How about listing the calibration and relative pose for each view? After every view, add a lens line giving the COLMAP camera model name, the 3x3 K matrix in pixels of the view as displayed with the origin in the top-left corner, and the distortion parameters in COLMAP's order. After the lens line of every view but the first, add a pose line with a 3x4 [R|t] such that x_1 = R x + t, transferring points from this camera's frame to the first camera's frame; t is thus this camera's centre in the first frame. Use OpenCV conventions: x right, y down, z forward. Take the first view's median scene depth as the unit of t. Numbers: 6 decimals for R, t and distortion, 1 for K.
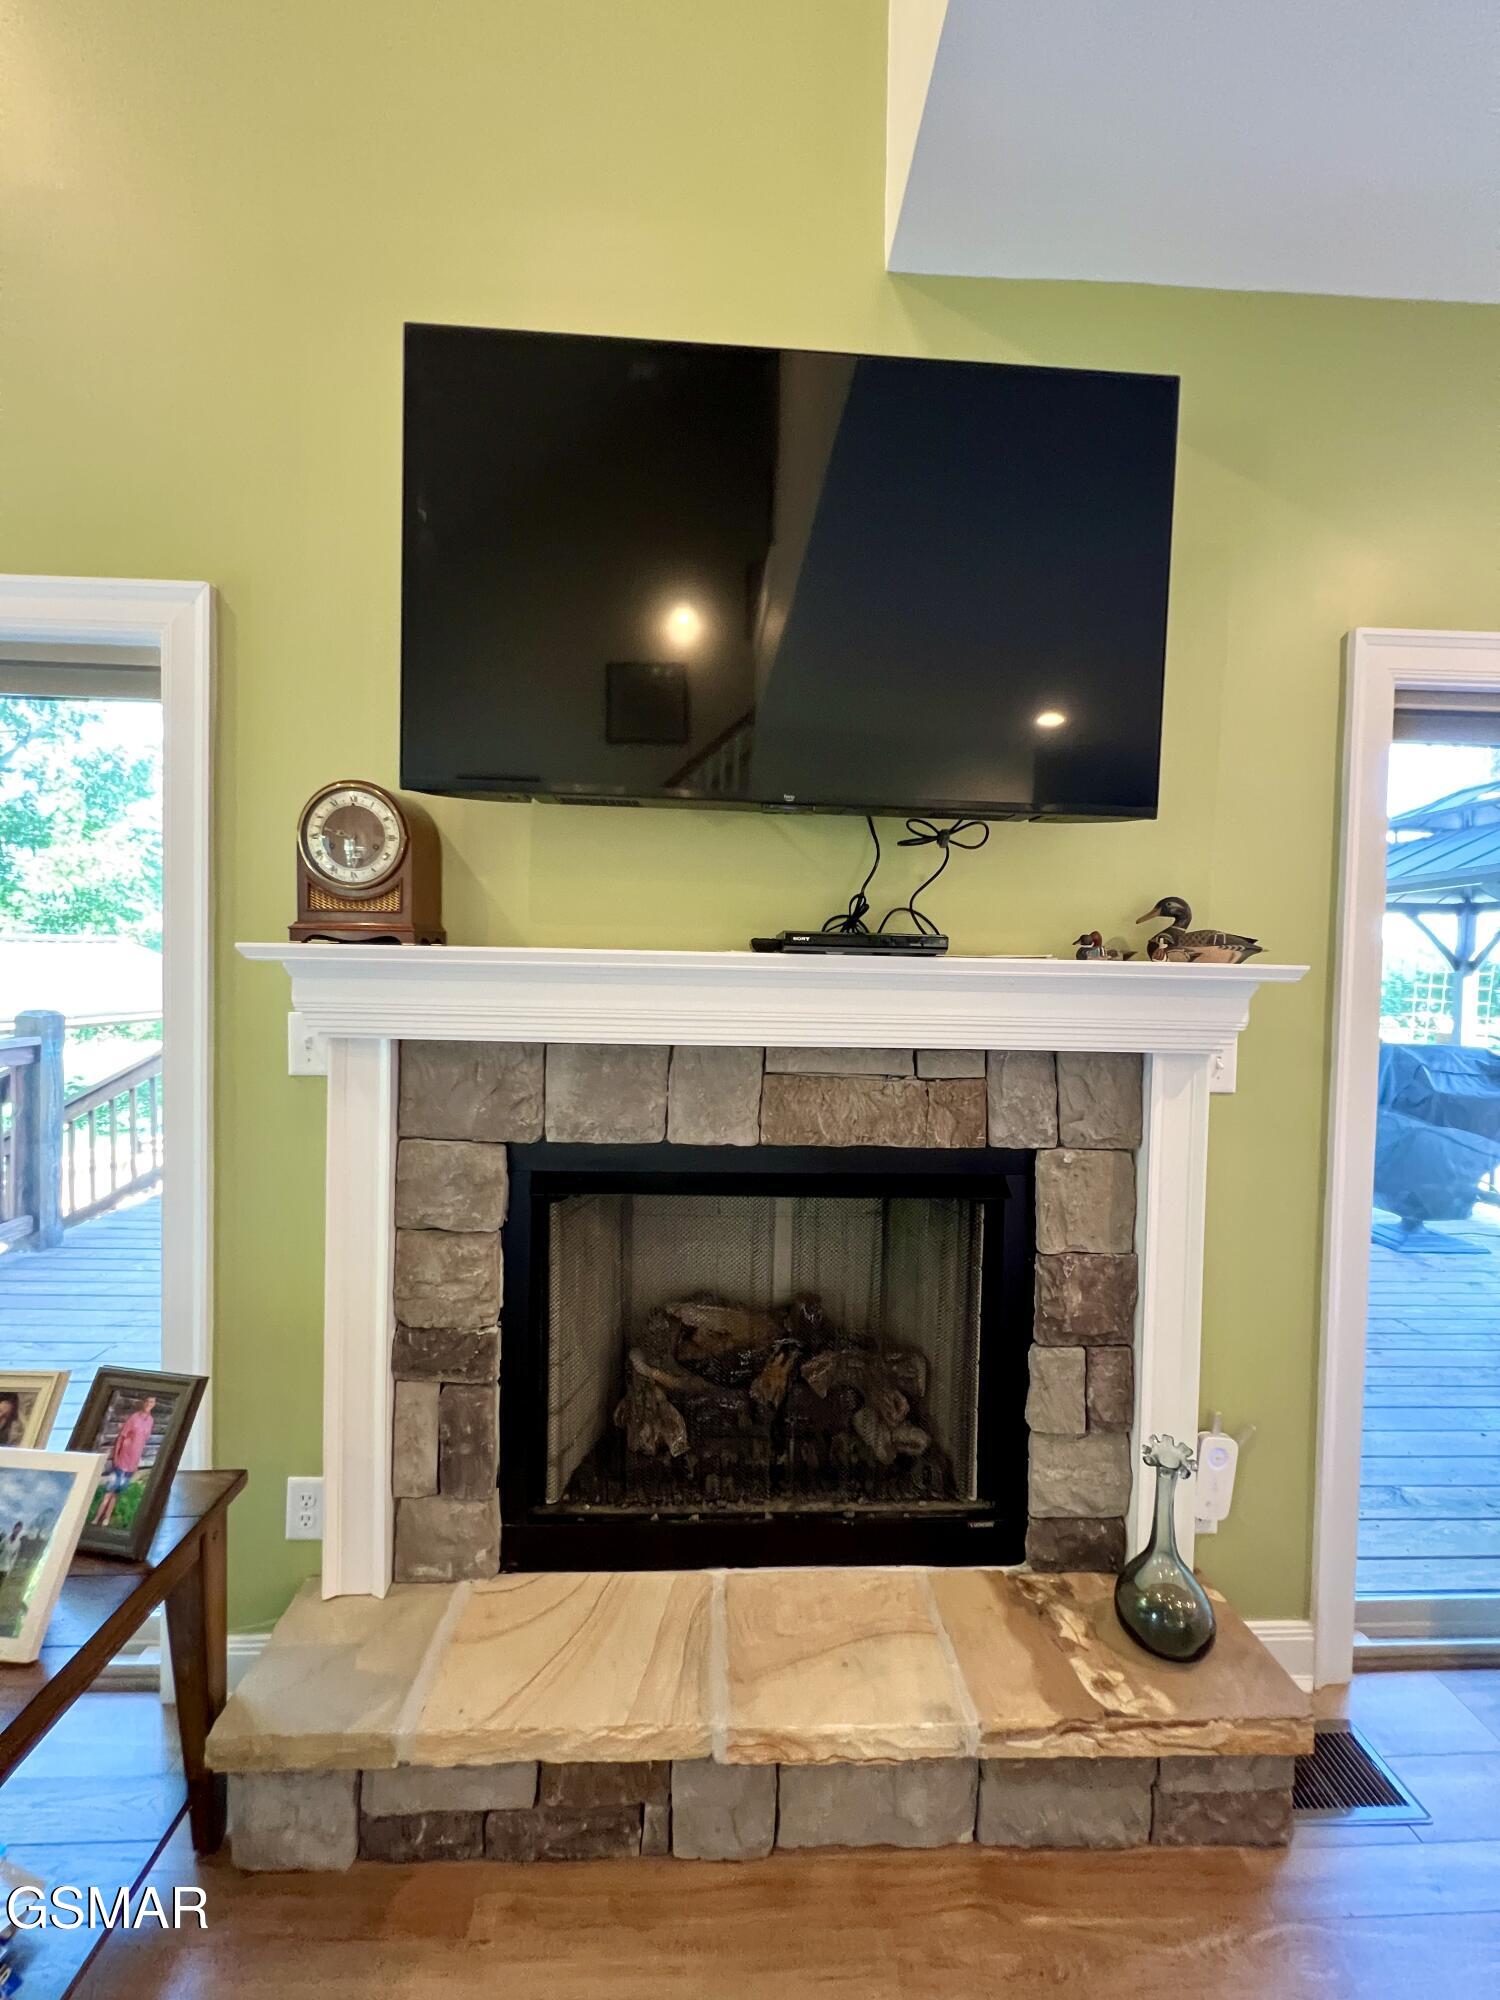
lens RADIAL K [[805.8, 0, 750.0], [0, 805.8, 1000.0], [0, 0, 1]] dist [-0.000518, 0.000005]
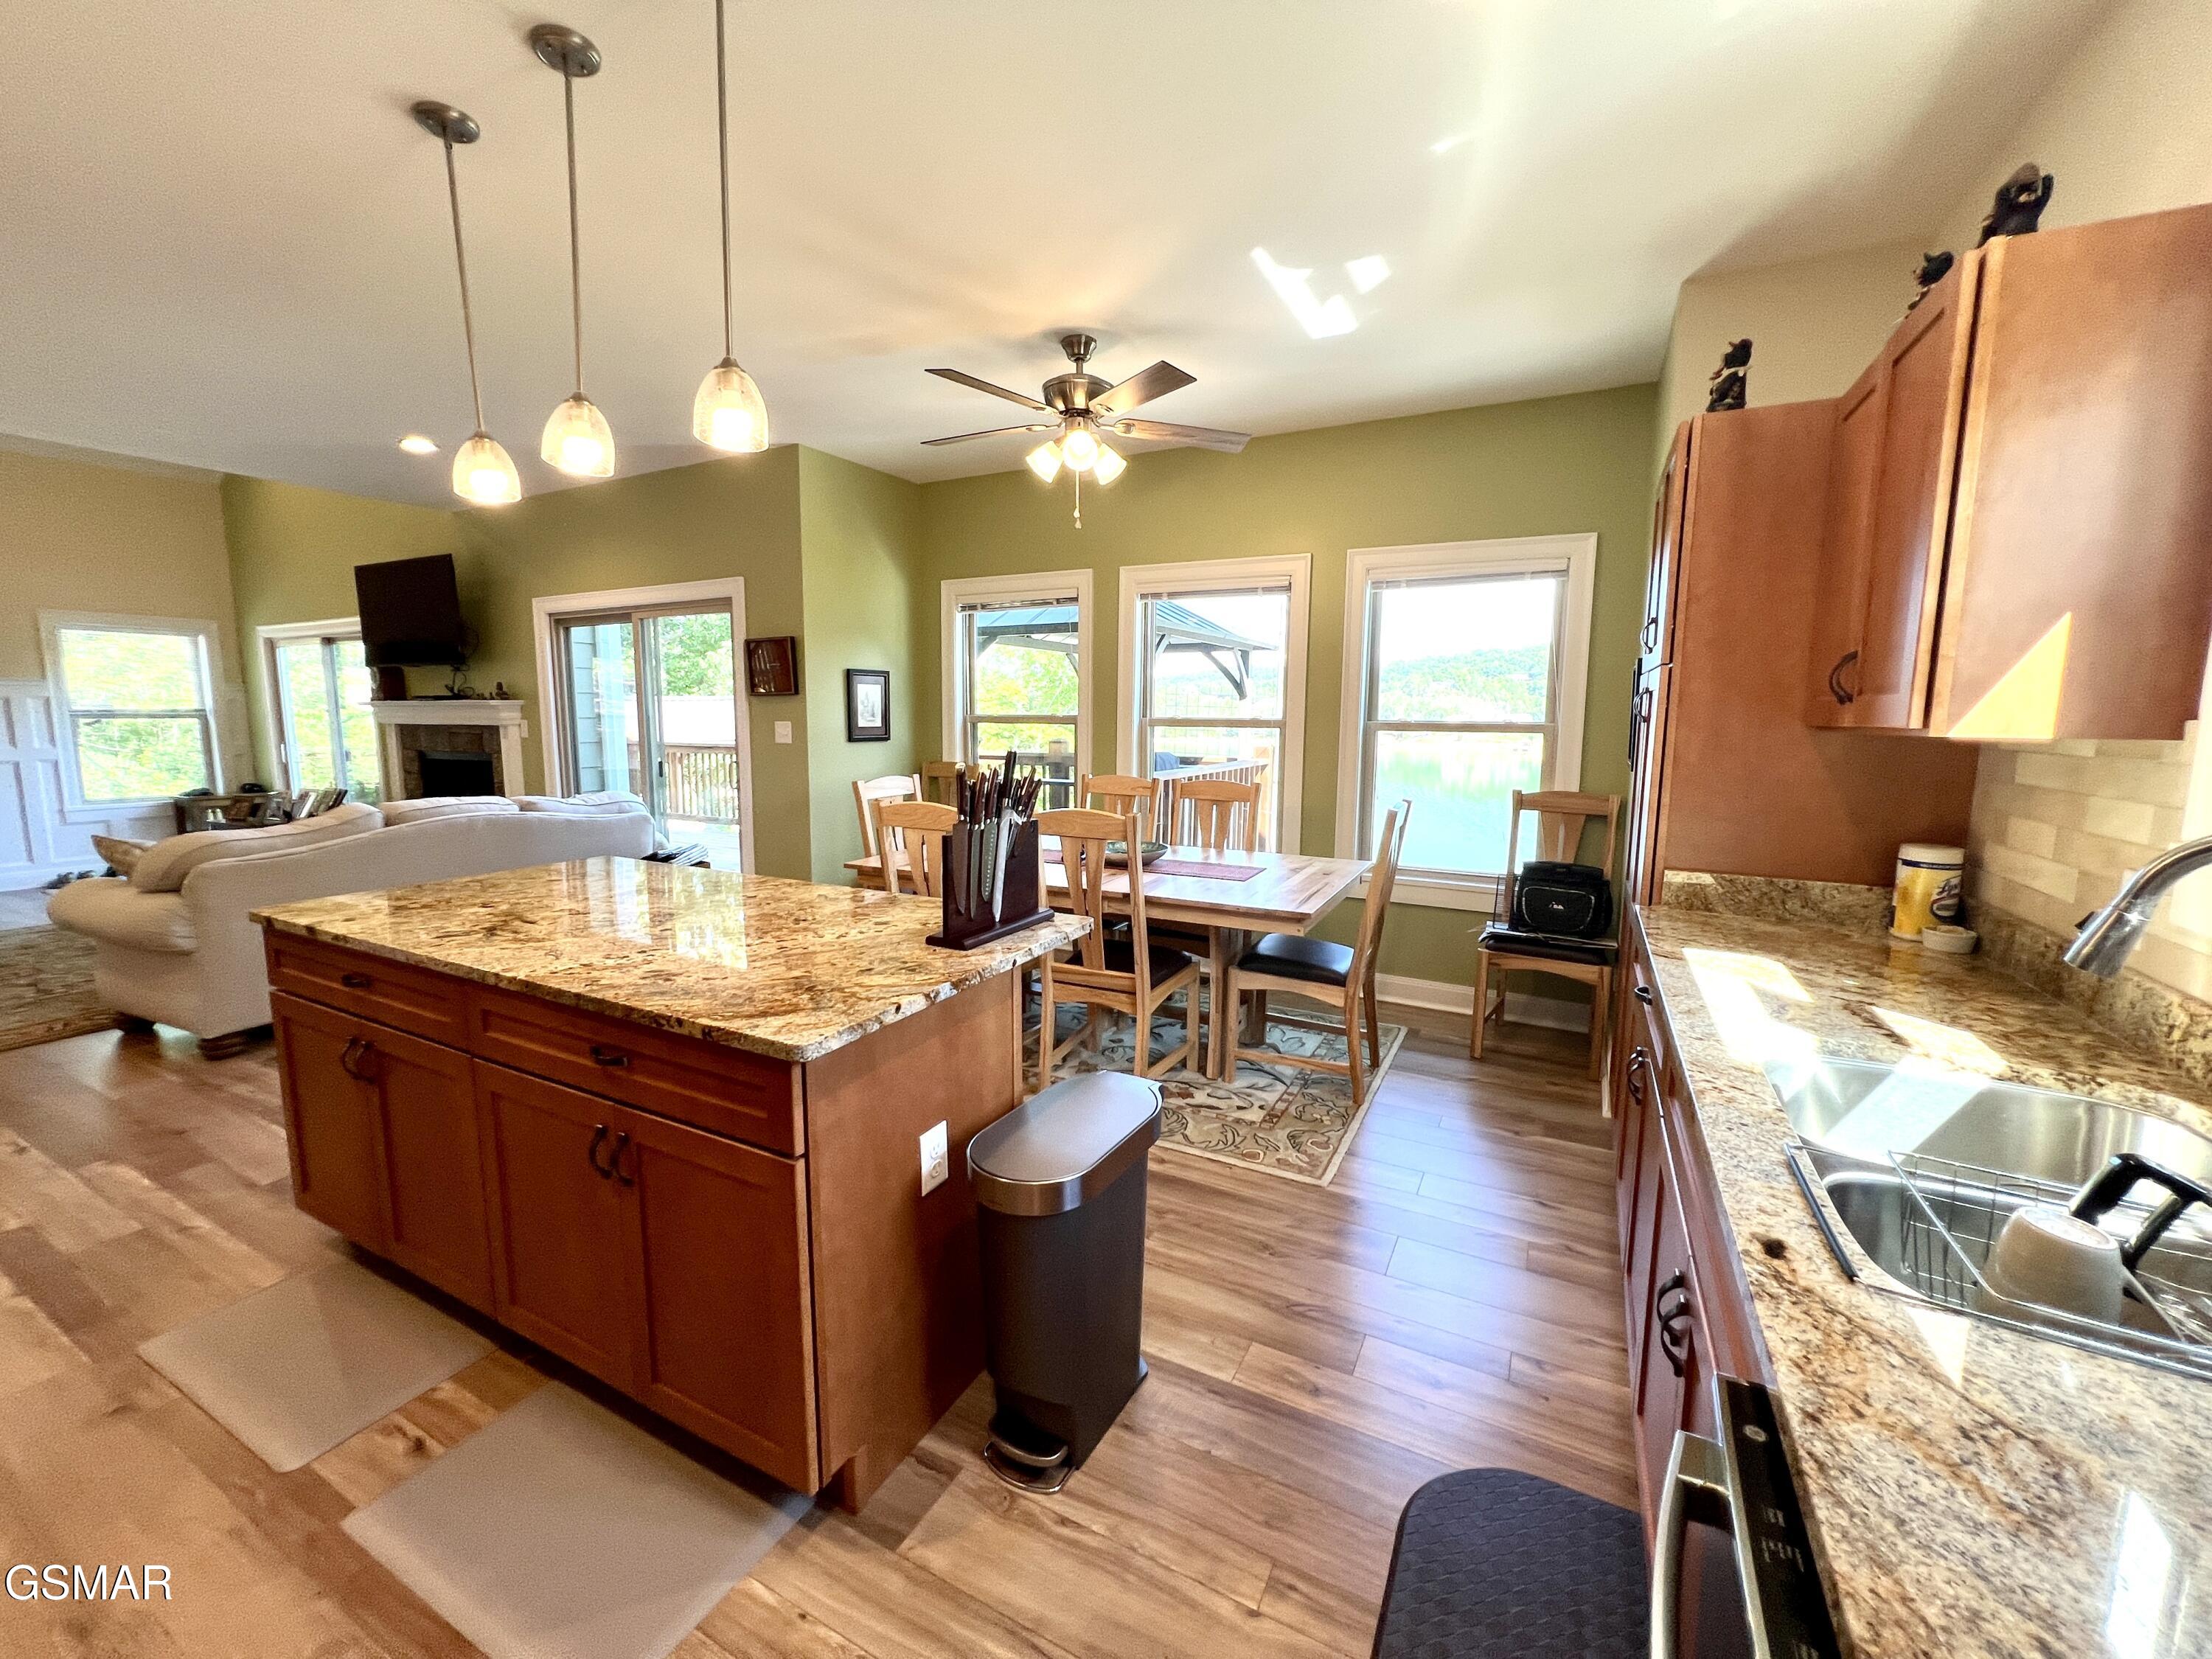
lens RADIAL K [[887.1, 0, 1104.6], [0, 887.1, 822.1], [0, 0, 1]] dist [-0.004709, 0.000909]
pose [[0.864479, 0.042191, -0.500896, 4.834543], [-0.000968, 0.996609, 0.082276, 0.165559], [0.502669, -0.070641, 0.861588, -1.082953]]
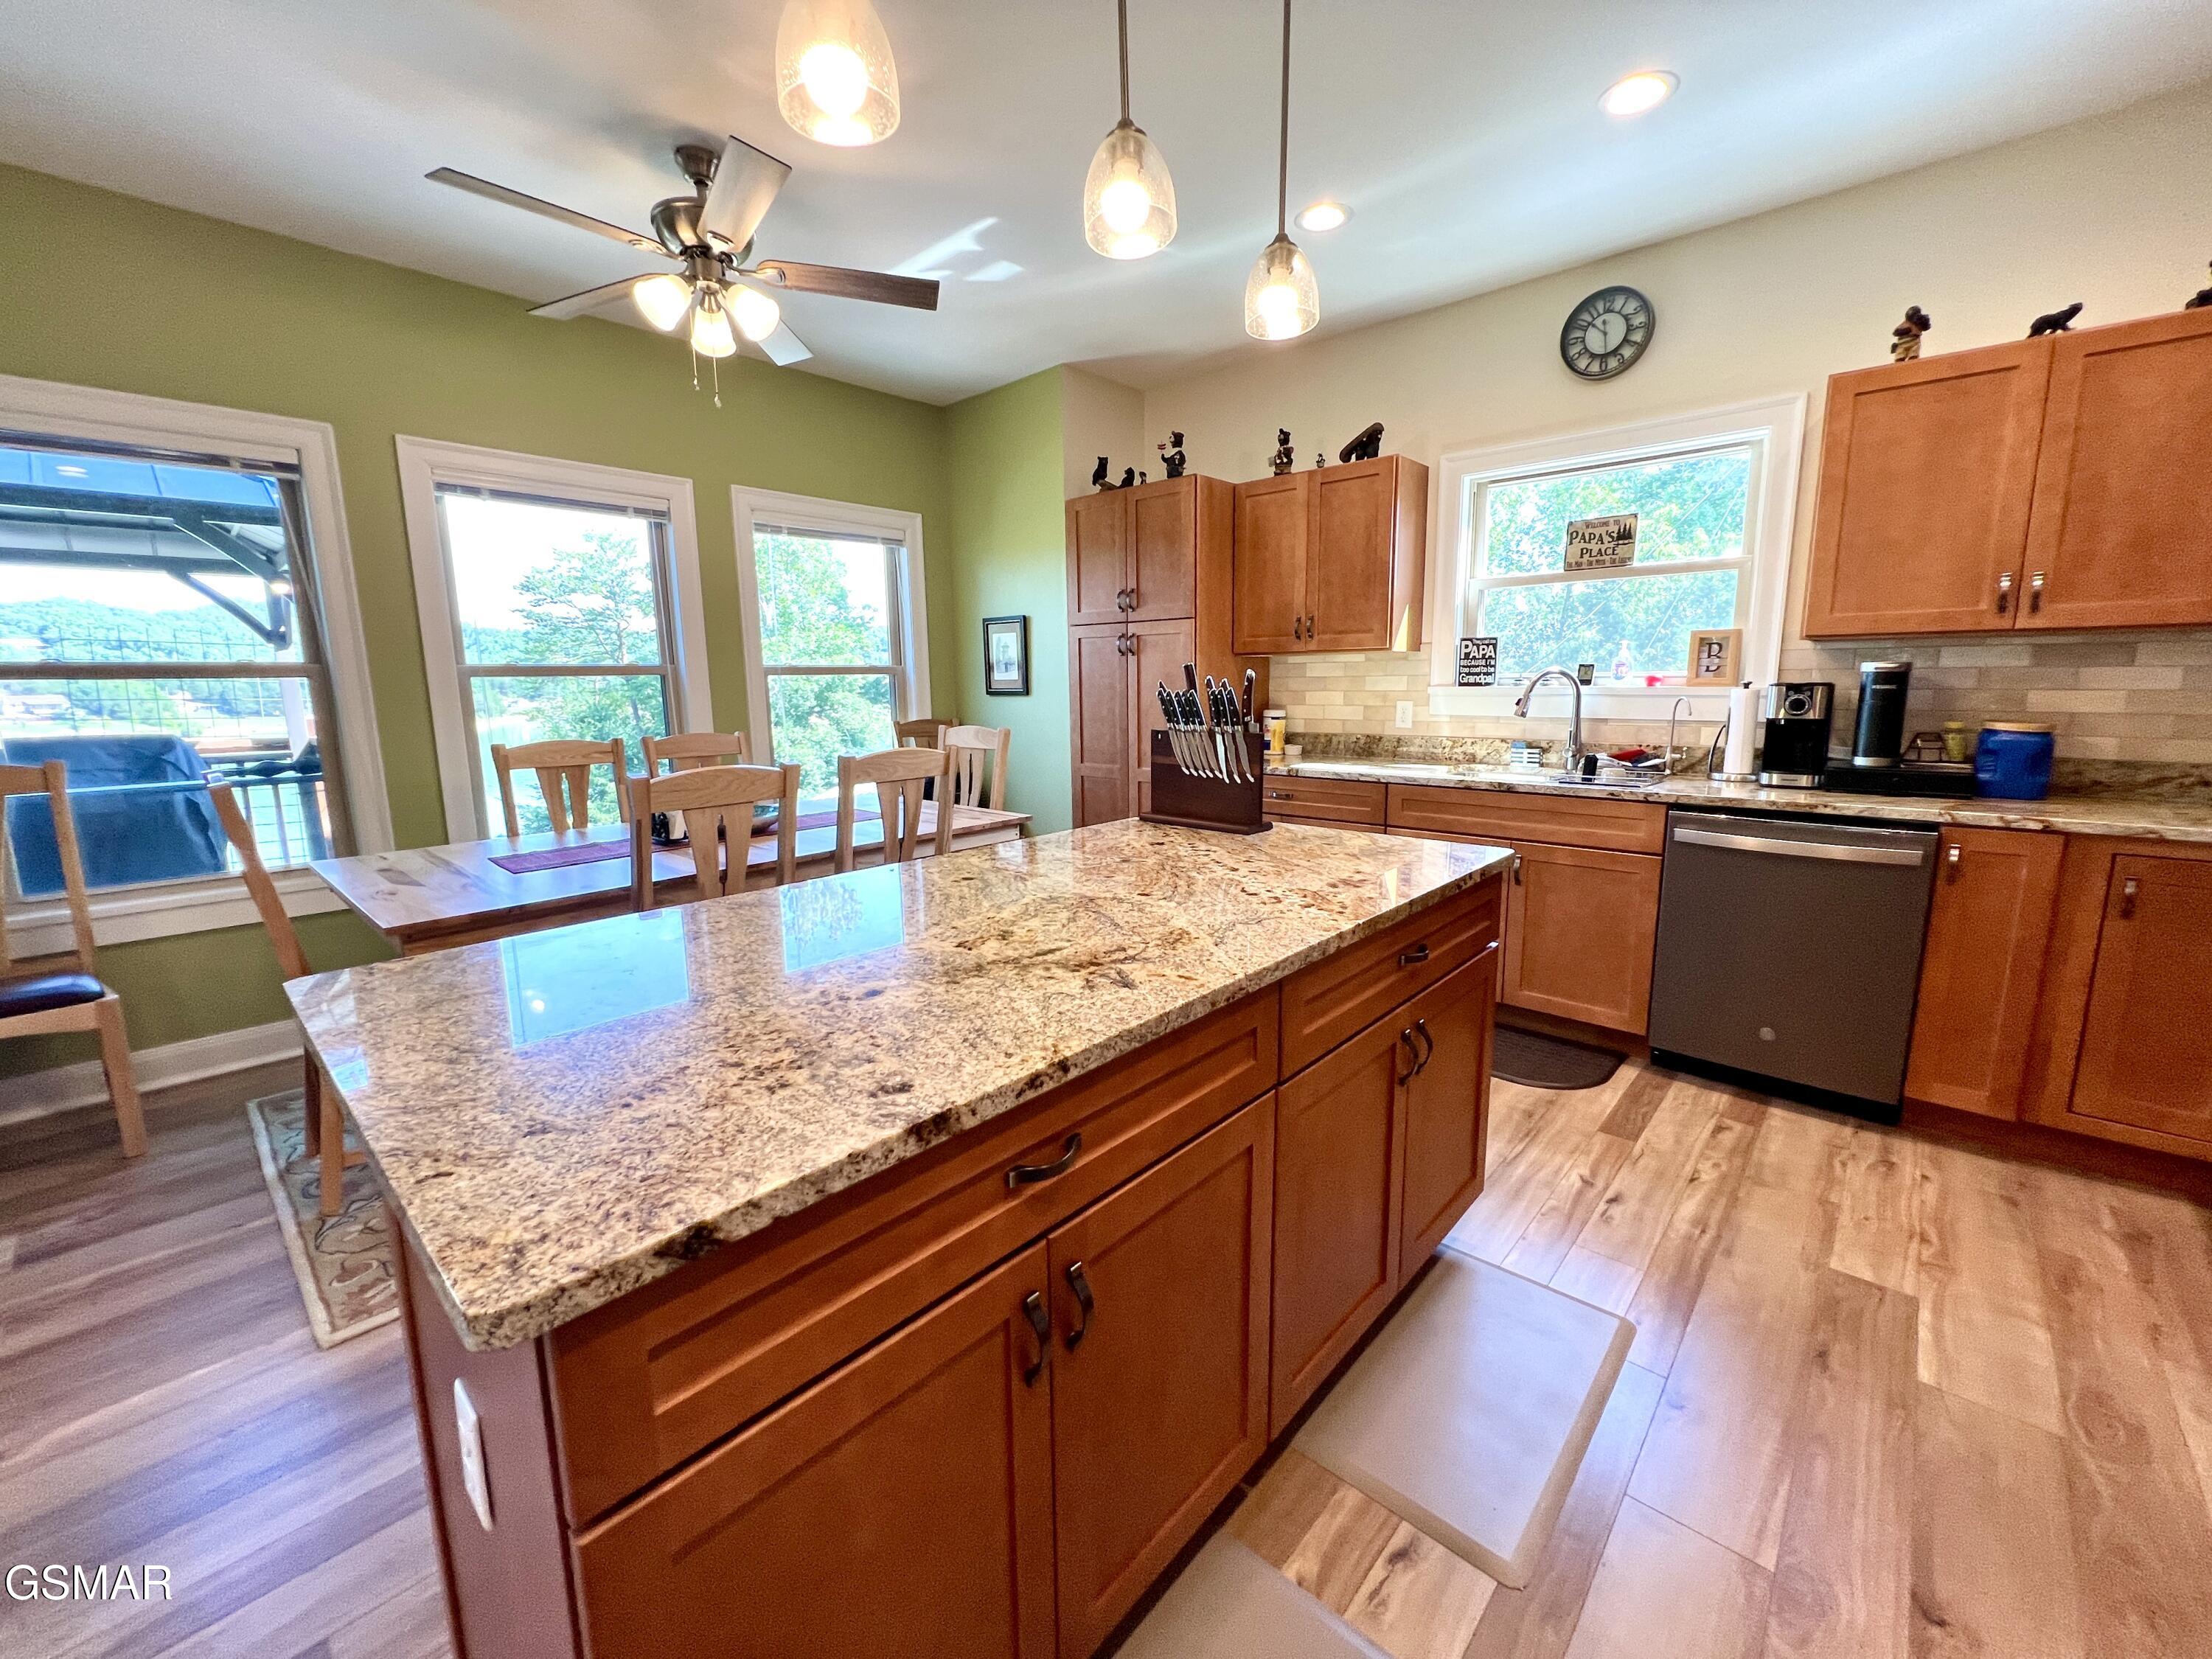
lens RADIAL K [[887.1, 0, 1104.6], [0, 887.1, 822.1], [0, 0, 1]] dist [-0.004709, 0.000909]
pose [[0.705492, -0.150052, 0.692651, 2.861204], [0.057674, 0.986243, 0.154911, 0.191715], [-0.706367, -0.069341, 0.704441, -0.964373]]
